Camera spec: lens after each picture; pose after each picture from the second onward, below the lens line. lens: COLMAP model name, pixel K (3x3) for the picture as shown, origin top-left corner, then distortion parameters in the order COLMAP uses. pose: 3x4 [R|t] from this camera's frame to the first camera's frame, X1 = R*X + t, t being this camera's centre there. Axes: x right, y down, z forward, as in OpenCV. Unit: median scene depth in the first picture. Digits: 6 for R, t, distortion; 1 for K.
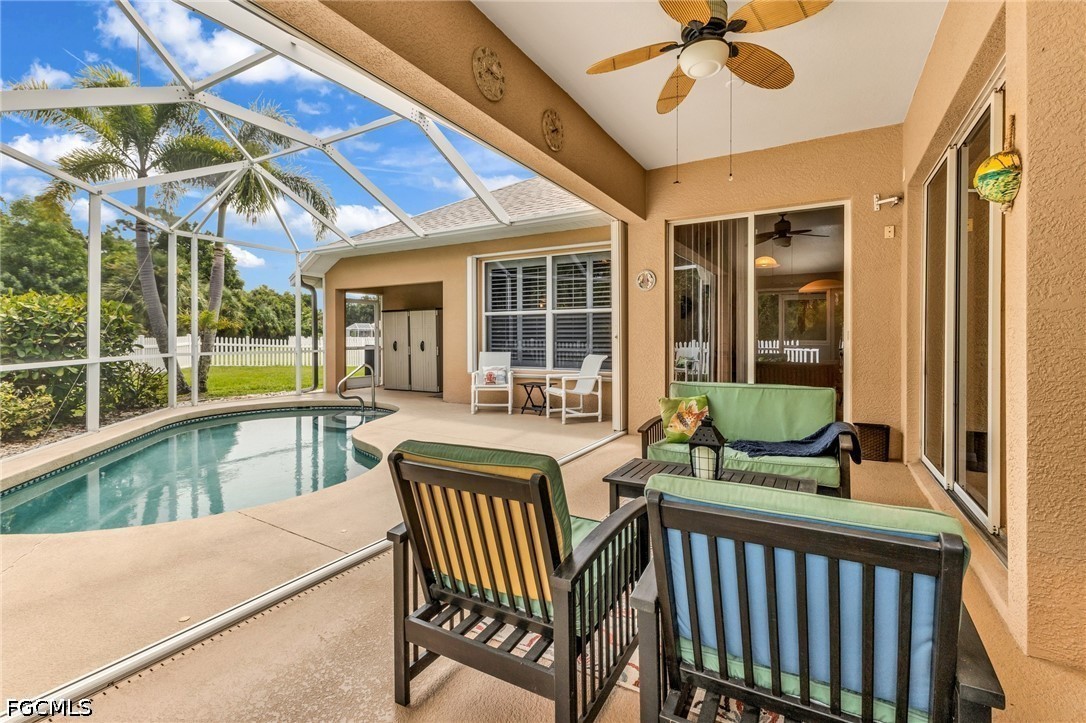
lens RADIAL K [[482.3, 0, 557.6], [0, 482.3, 345.3], [0, 0, 1]] dist [0.002217, -0.000261]
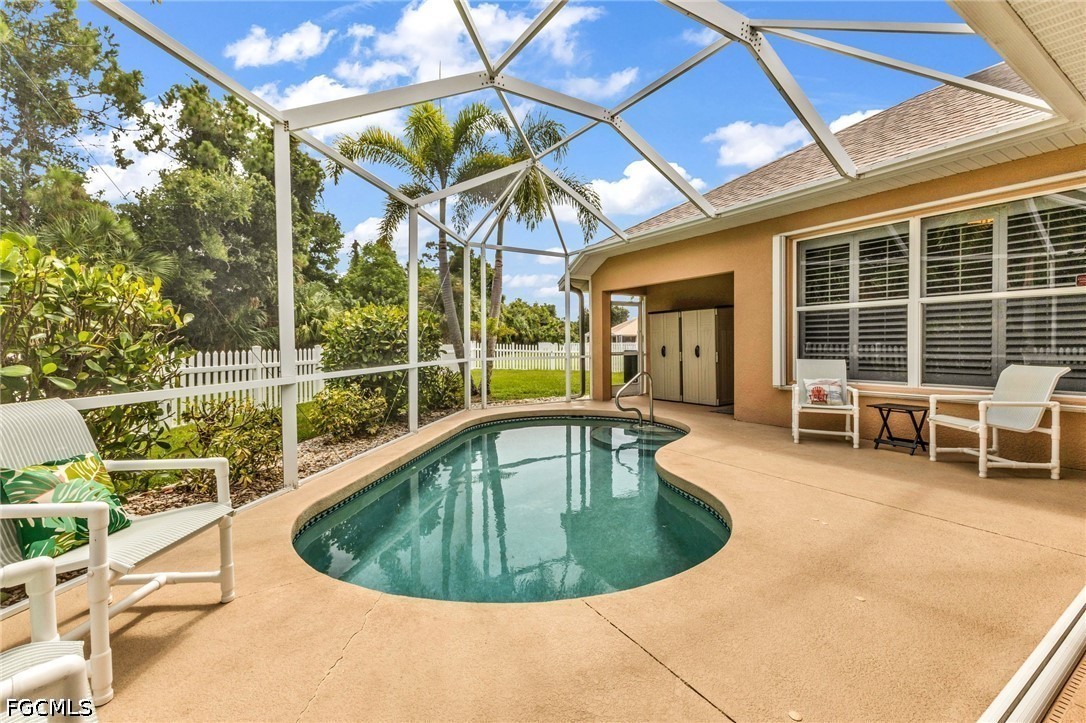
lens RADIAL K [[471.8, 0, 541.9], [0, 471.8, 359.1], [0, 0, 1]] dist [0.008912, 0.000041]
pose [[0.881803, 0.006976, -0.471566, -0.155300], [0.001988, 0.999827, 0.018507, -0.000975], [0.471614, -0.017257, 0.881636, 0.152908]]
